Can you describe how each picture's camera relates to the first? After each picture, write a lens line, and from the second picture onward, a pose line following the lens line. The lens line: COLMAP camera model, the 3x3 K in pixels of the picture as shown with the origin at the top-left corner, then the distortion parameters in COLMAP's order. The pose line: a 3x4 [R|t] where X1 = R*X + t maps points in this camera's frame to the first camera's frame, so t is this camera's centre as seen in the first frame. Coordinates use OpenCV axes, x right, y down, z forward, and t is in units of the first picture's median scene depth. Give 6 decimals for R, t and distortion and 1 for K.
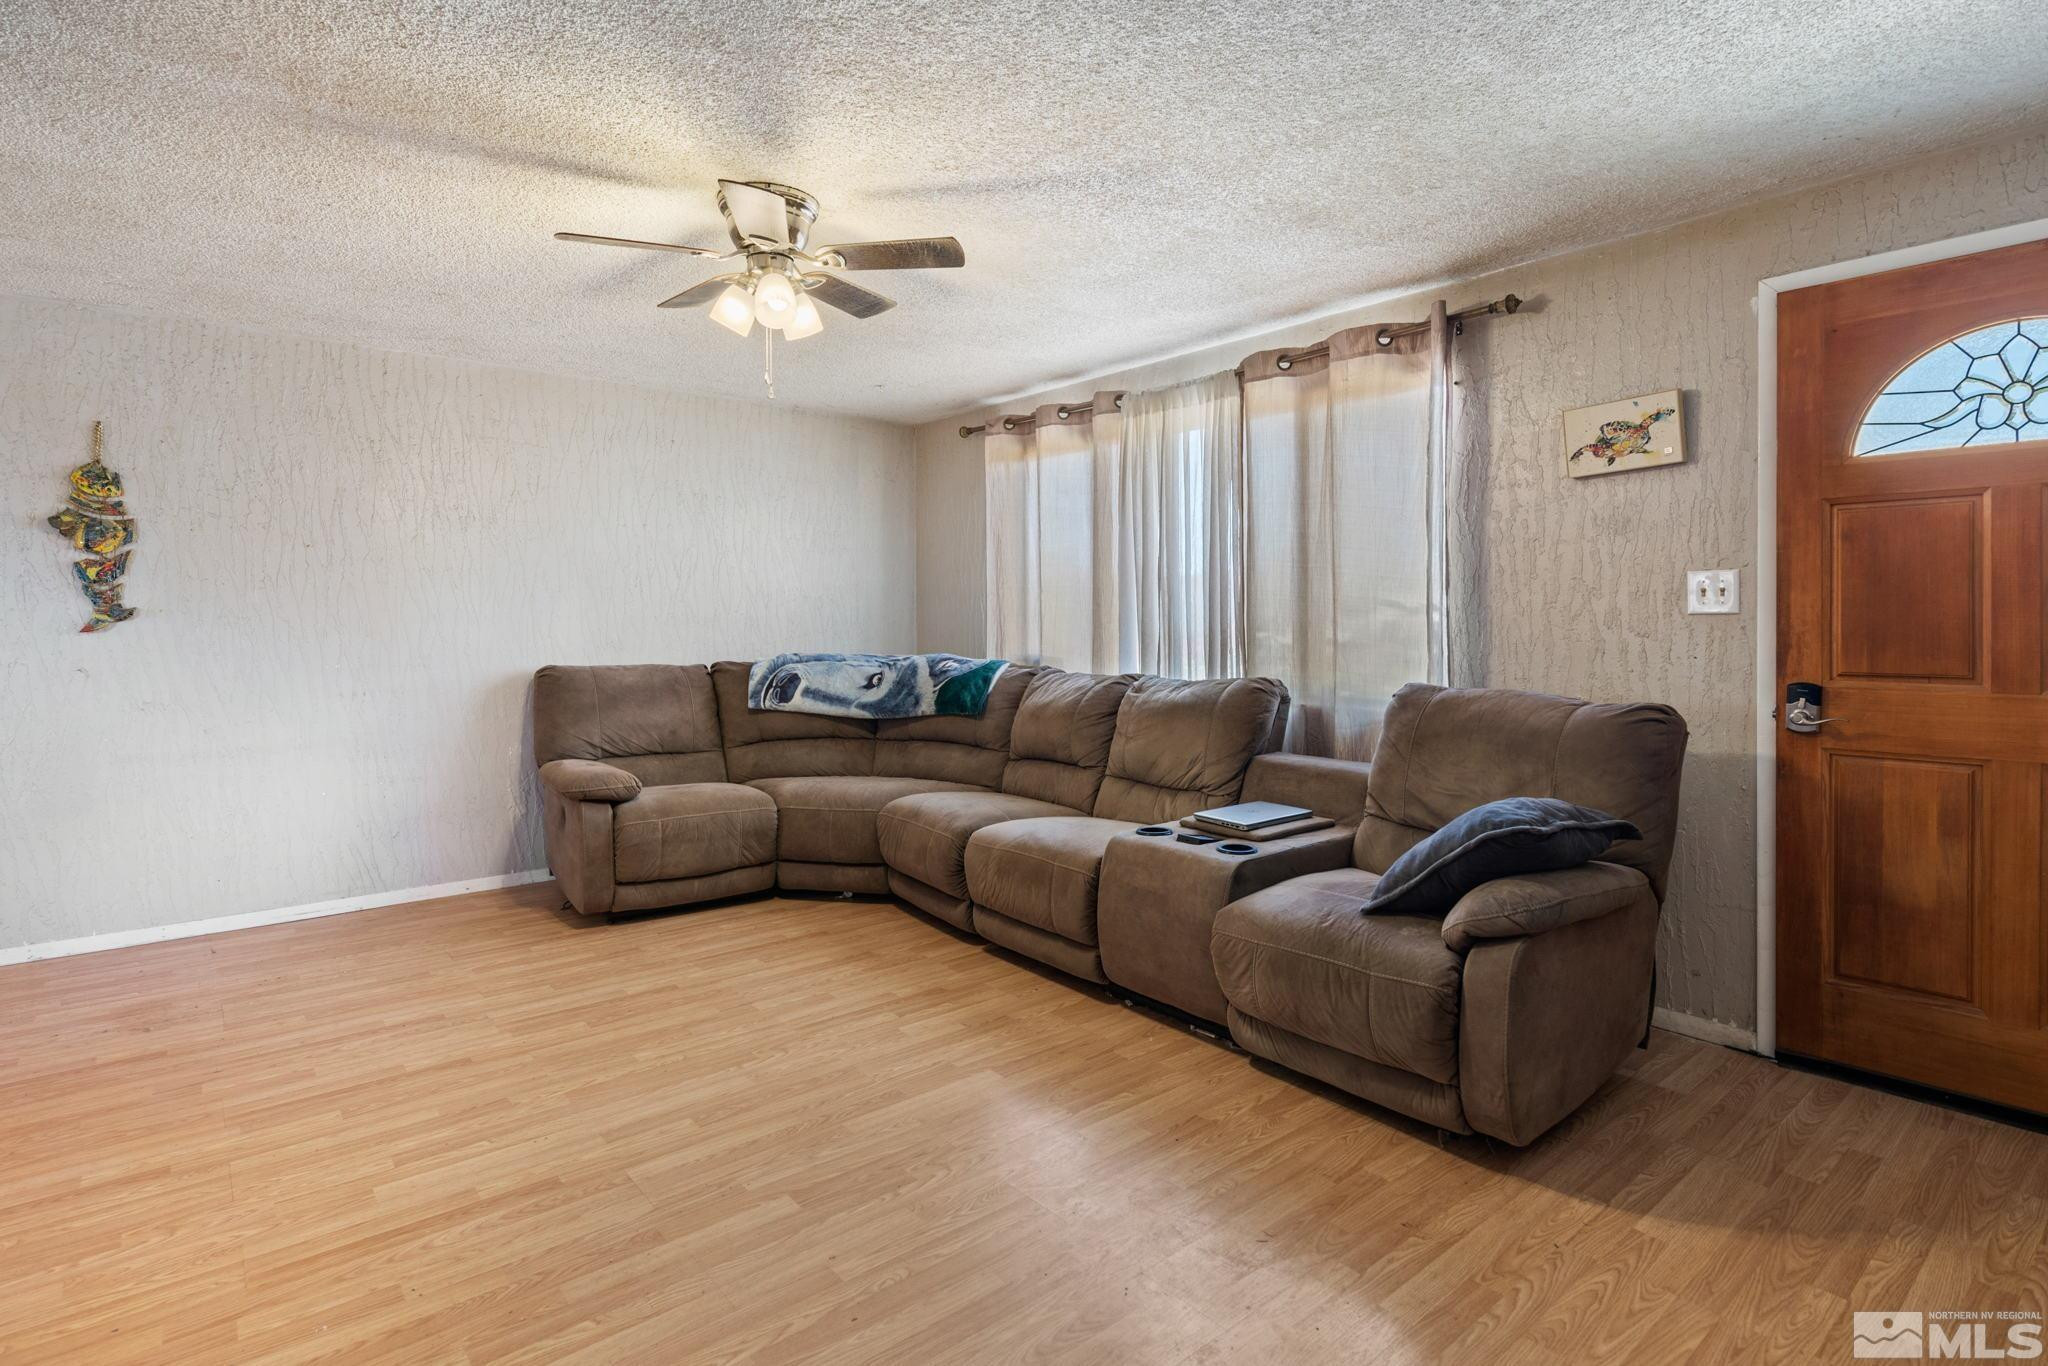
lens RADIAL K [[1022.2, 0, 1040.0], [0, 1022.2, 631.7], [0, 0, 1]] dist [0.010106, -0.001164]
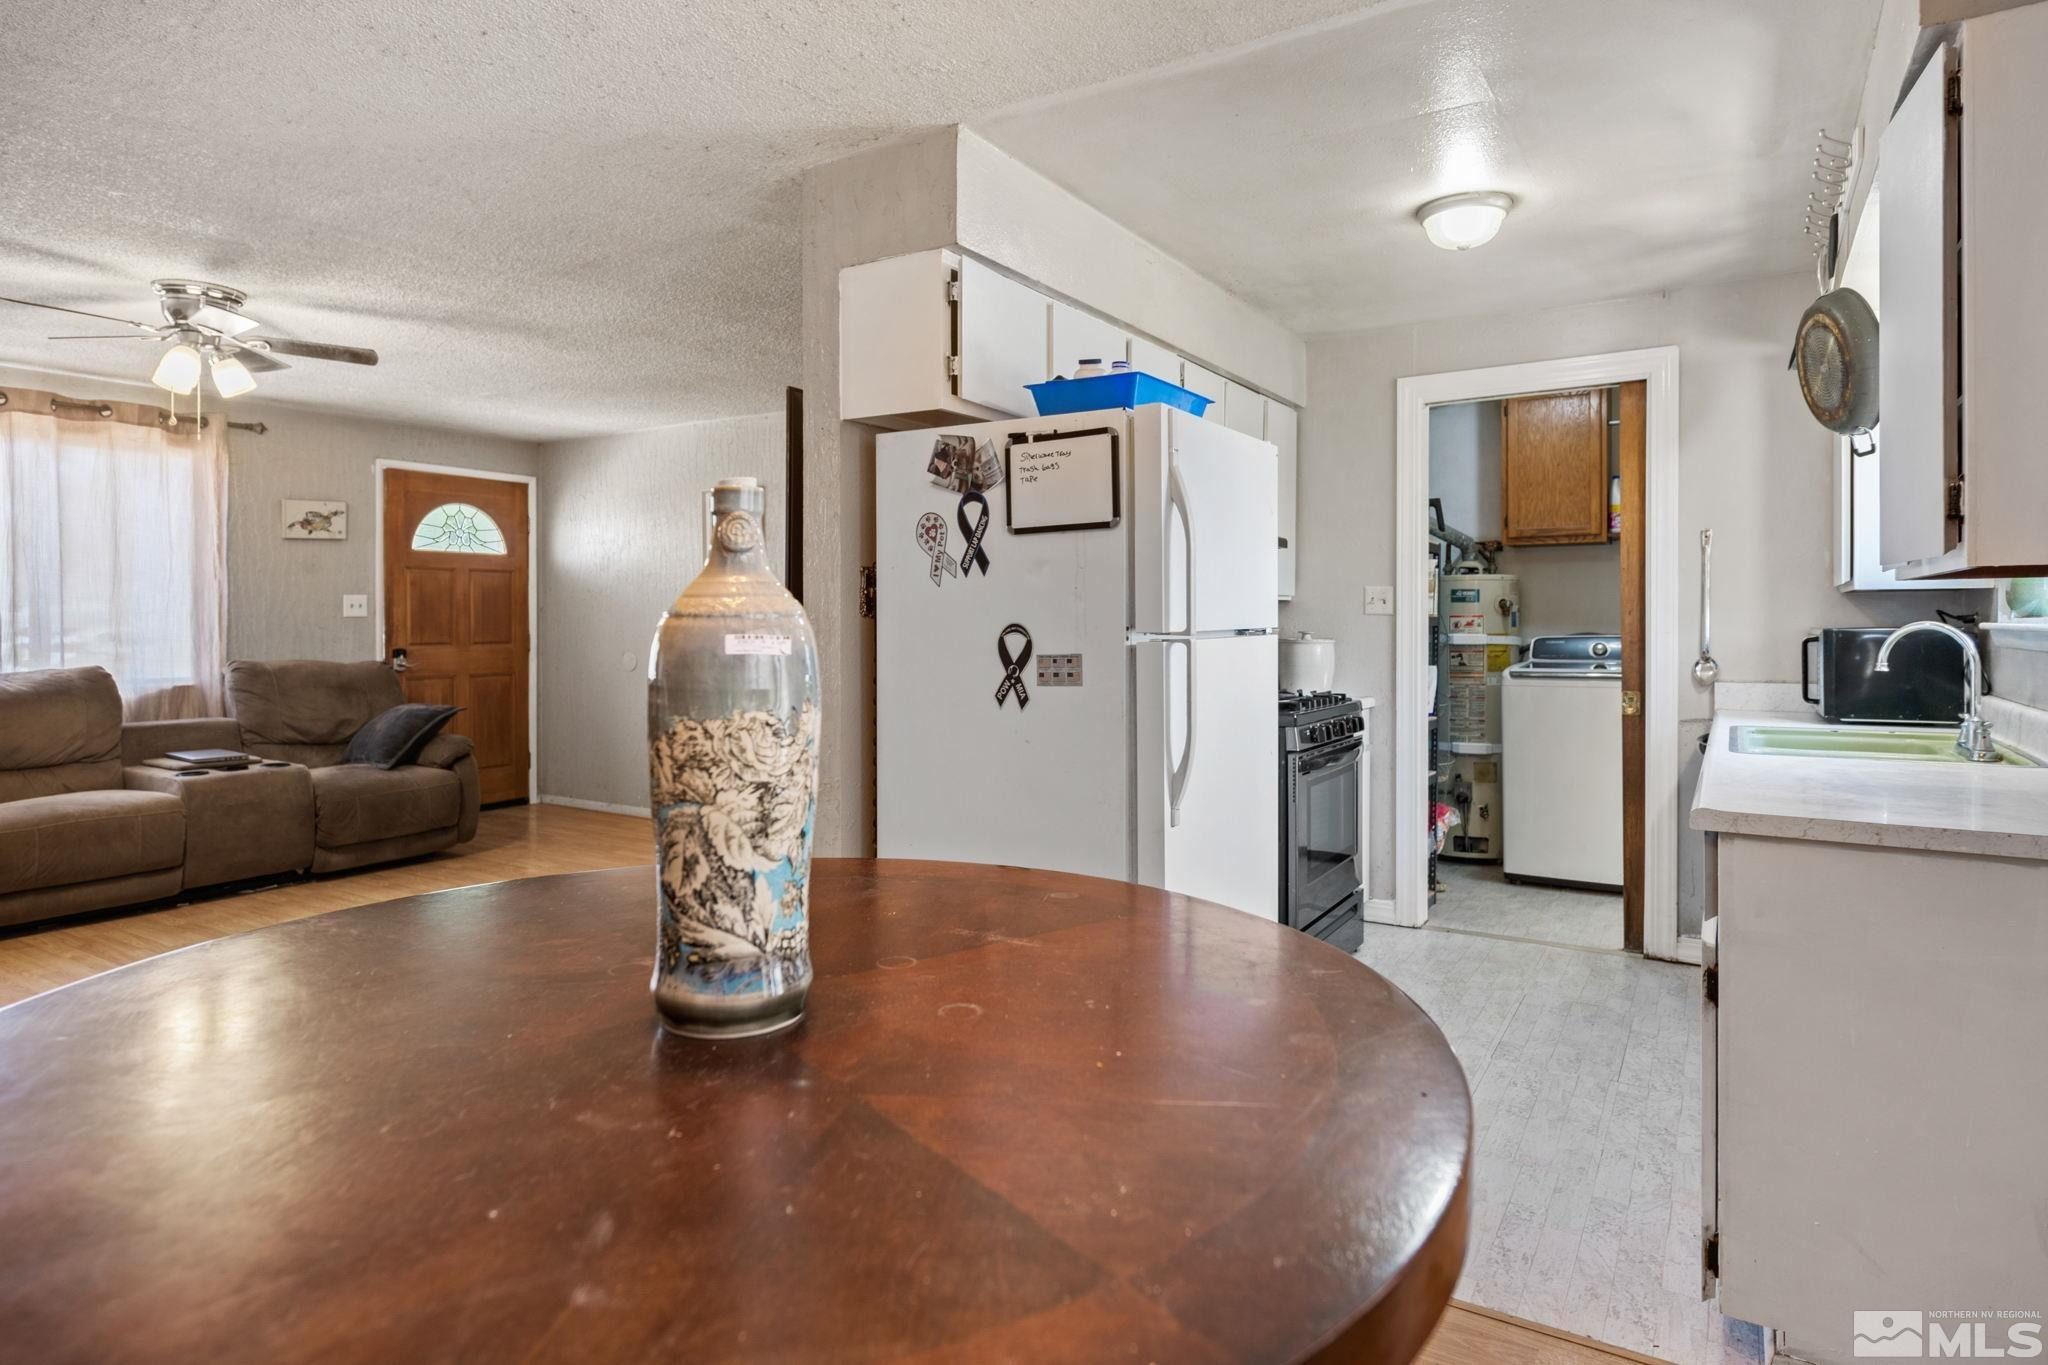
lens RADIAL K [[1138.8, 0, 1010.1], [0, 1138.8, 628.3], [0, 0, 1]] dist [0.017364, -0.005900]
pose [[-0.300462, -0.004251, 0.953784, -1.675868], [0.012915, 0.999880, 0.008525, 0.001831], [-0.953706, 0.014879, -0.300371, 0.413603]]
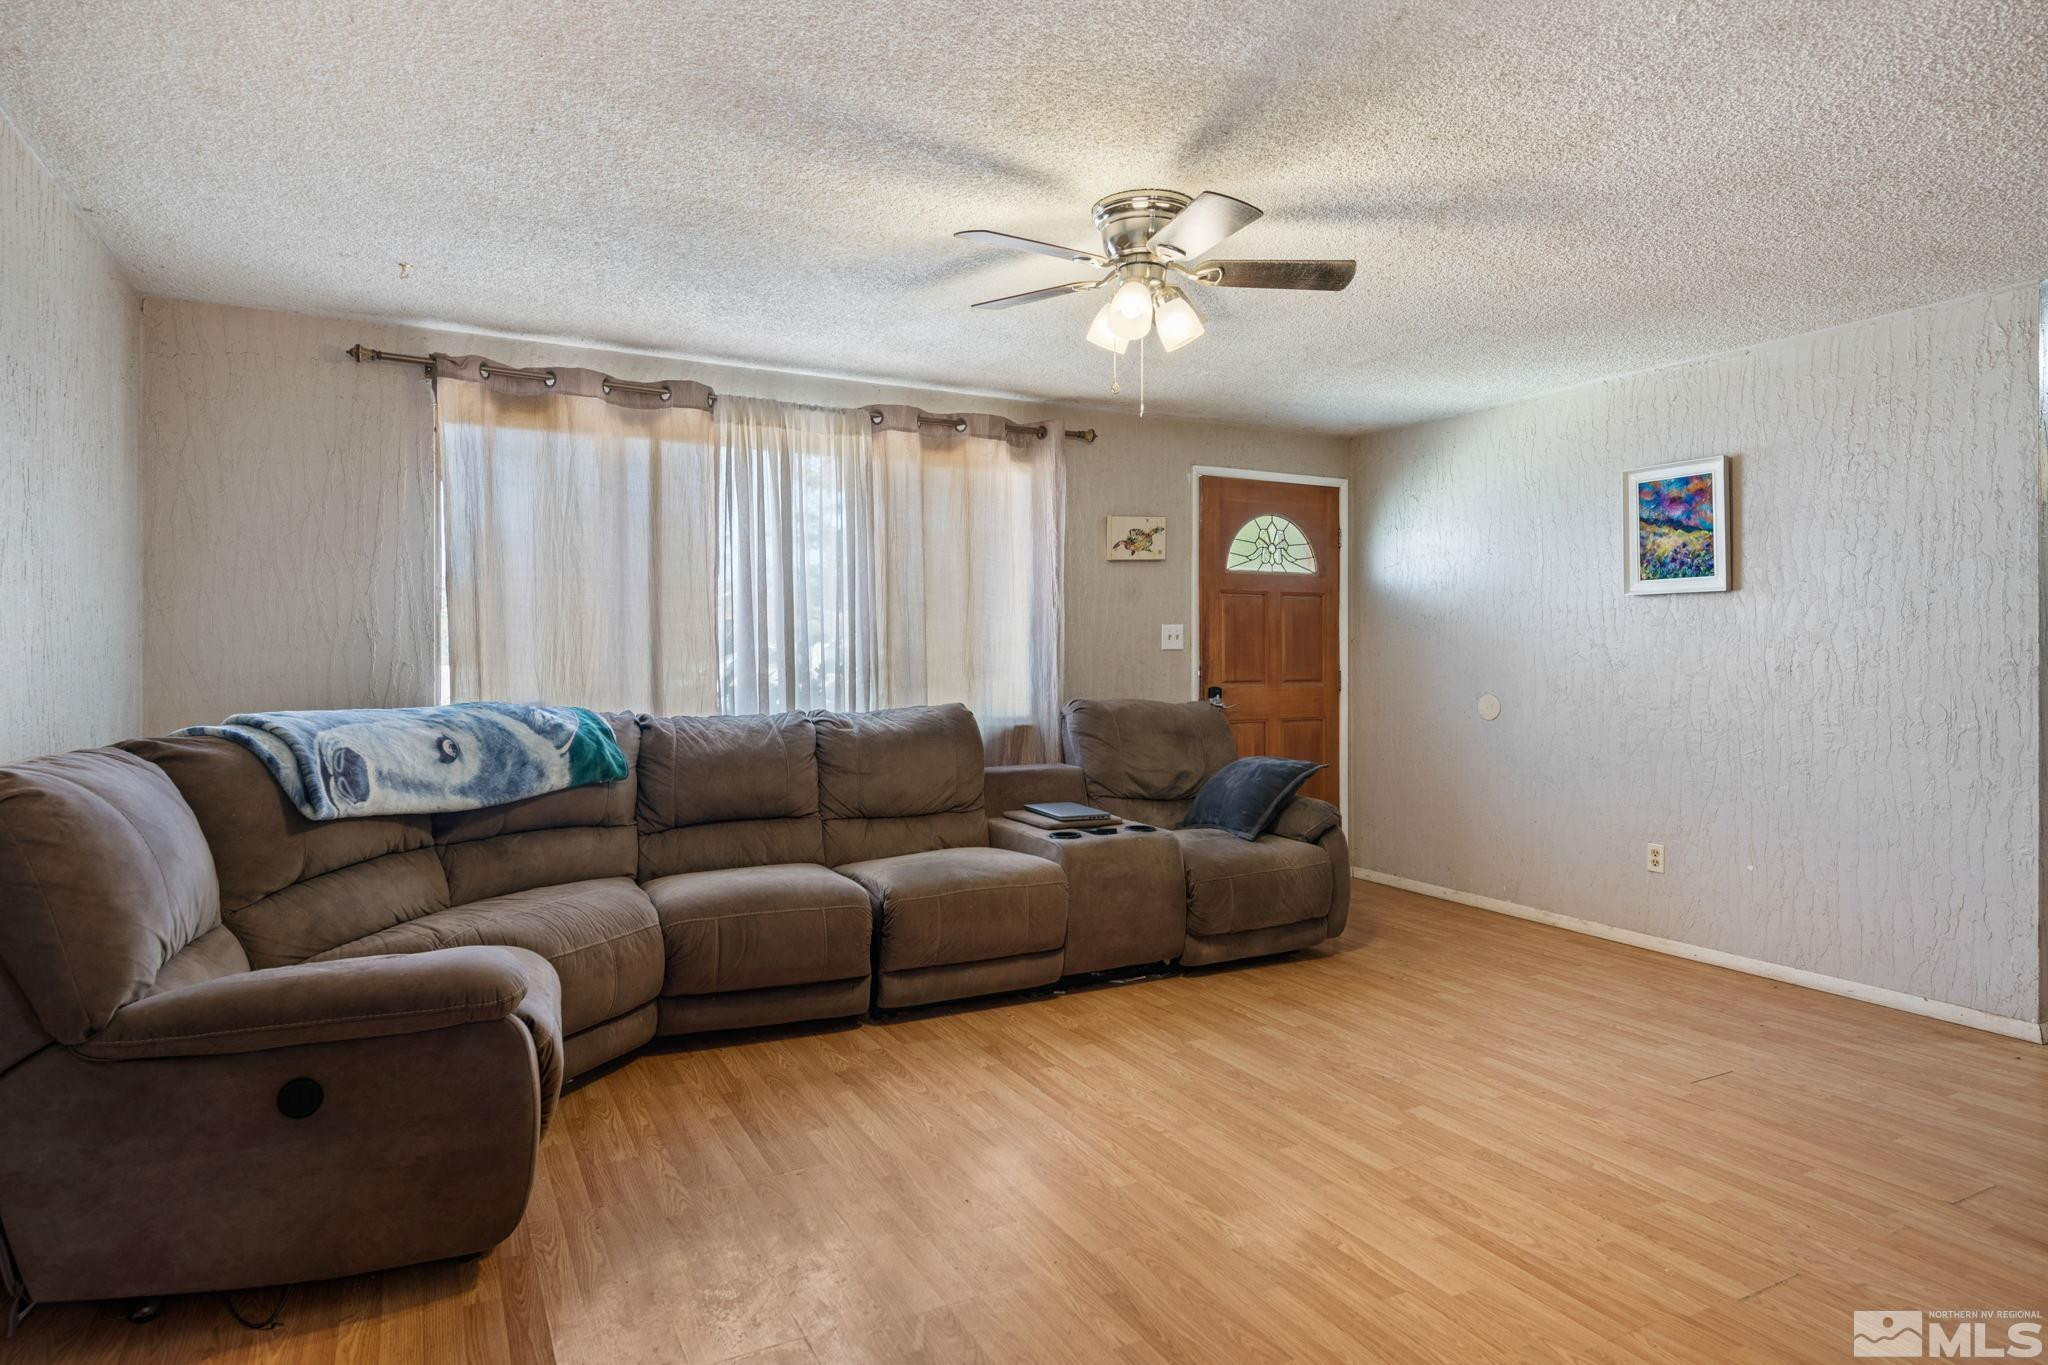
lens RADIAL K [[1131.7, 0, 1003.0], [0, 1131.7, 660.3], [0, 0, 1]] dist [0.017856, -0.001534]
pose [[0.214239, -0.002483, 0.976778, -1.144432], [0.012163, 0.999926, -0.000126, -0.002727], [-0.976706, 0.011908, 0.214253, 0.790590]]
